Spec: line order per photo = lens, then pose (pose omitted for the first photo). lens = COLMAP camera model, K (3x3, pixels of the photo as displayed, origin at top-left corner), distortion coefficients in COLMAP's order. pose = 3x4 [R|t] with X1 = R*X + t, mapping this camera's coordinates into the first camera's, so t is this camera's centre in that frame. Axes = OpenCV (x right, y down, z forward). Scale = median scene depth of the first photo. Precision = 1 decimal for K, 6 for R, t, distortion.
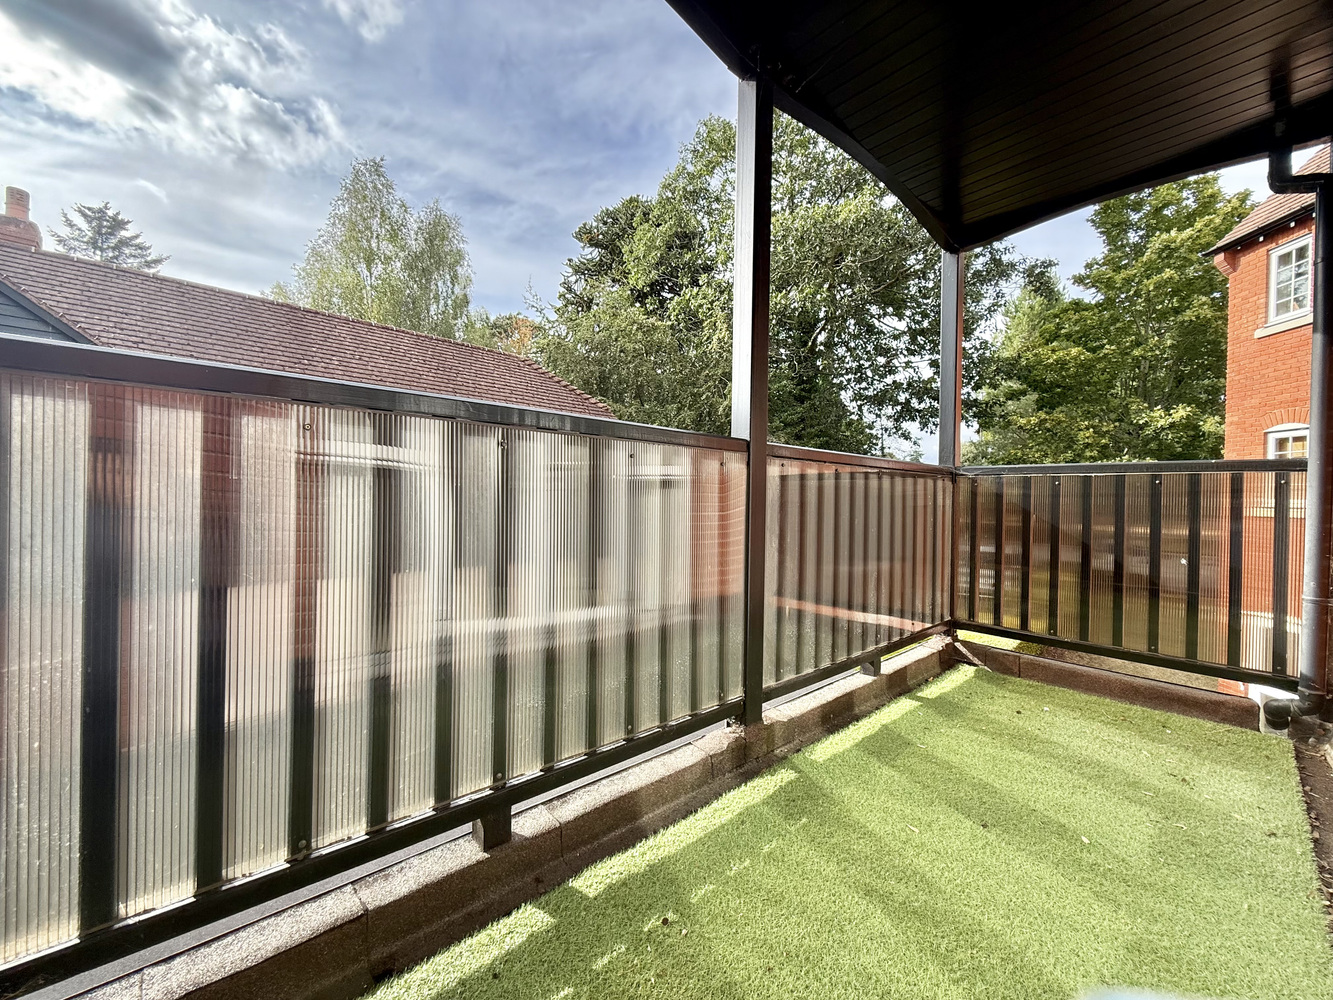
lens RADIAL K [[532.0, 0, 661.4], [0, 532.0, 498.9], [0, 0, 1]] dist [0.000448, 0.000075]
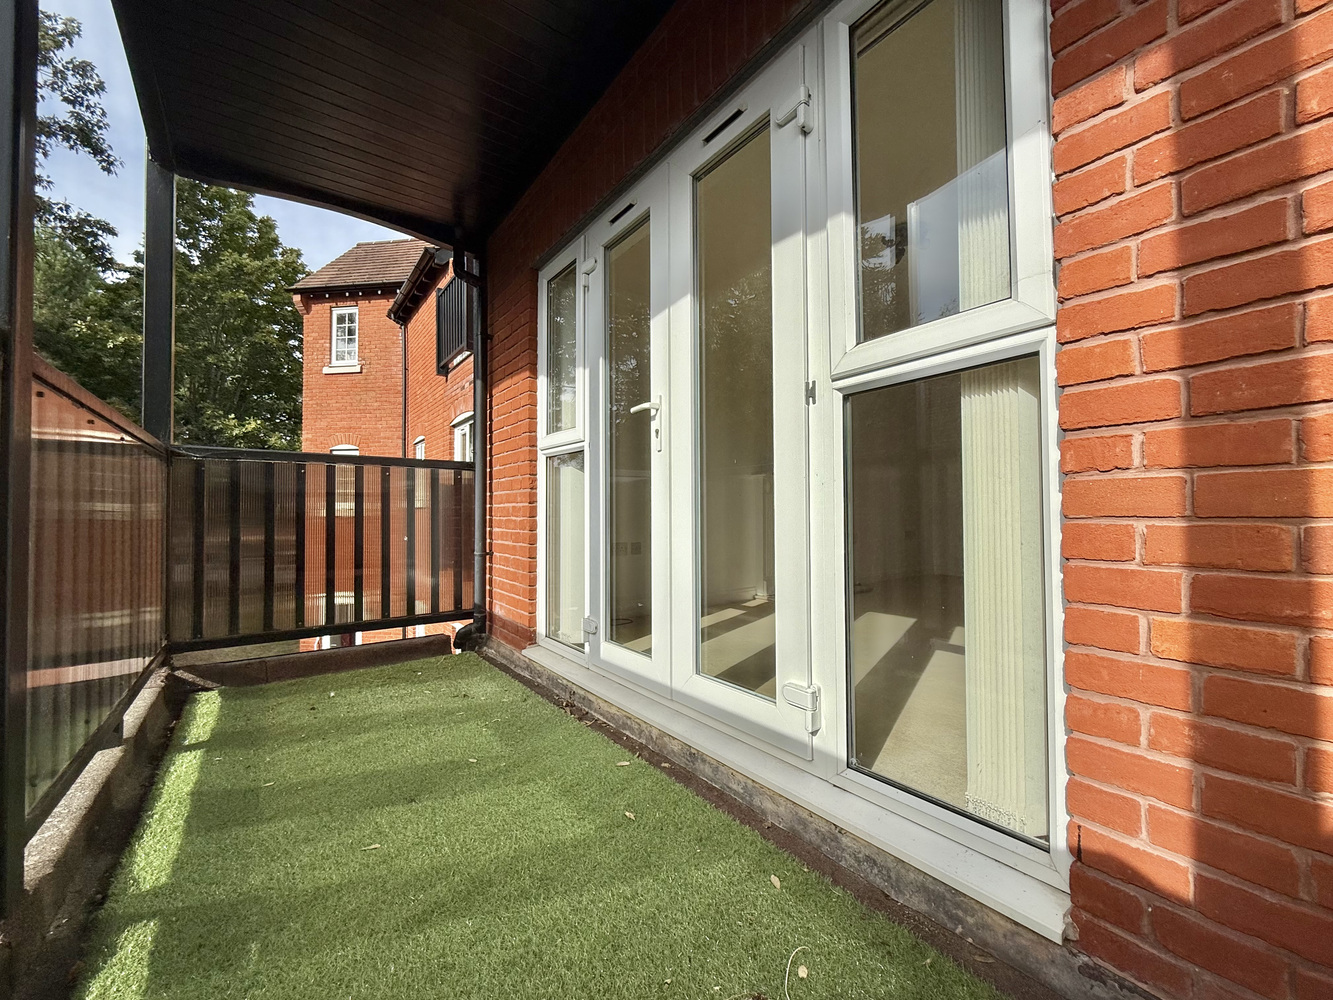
lens RADIAL K [[542.0, 0, 666.5], [0, 542.0, 500.0], [0, 0, 1]] dist [-0.000249, -0.000048]
pose [[0.072848, 0.010794, 0.997285, -0.221718], [0.010714, 0.999875, -0.011604, 0.044881], [-0.997285, 0.011530, 0.072724, 0.273914]]
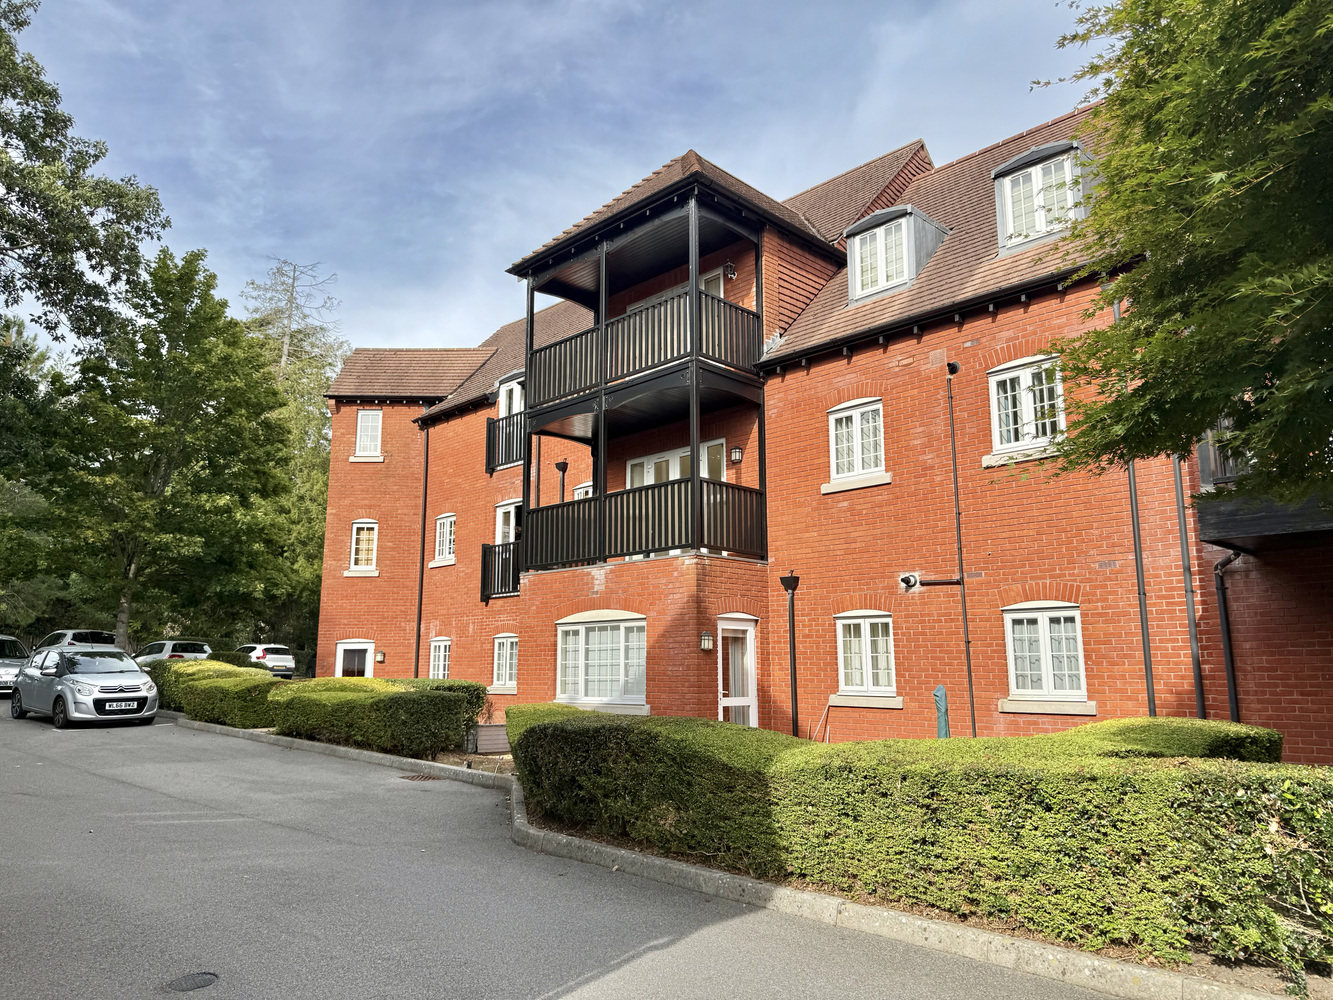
lens RADIAL K [[932.7, 0, 666.5], [0, 932.7, 500.0], [0, 0, 1]] dist [-0.000995, 0.000039]
pose [[-0.062098, 0.165040, 0.984330, -3.983756], [0.005728, 0.986276, -0.165005, 0.652657], [-0.998054, -0.004608, -0.062191, 0.619148]]
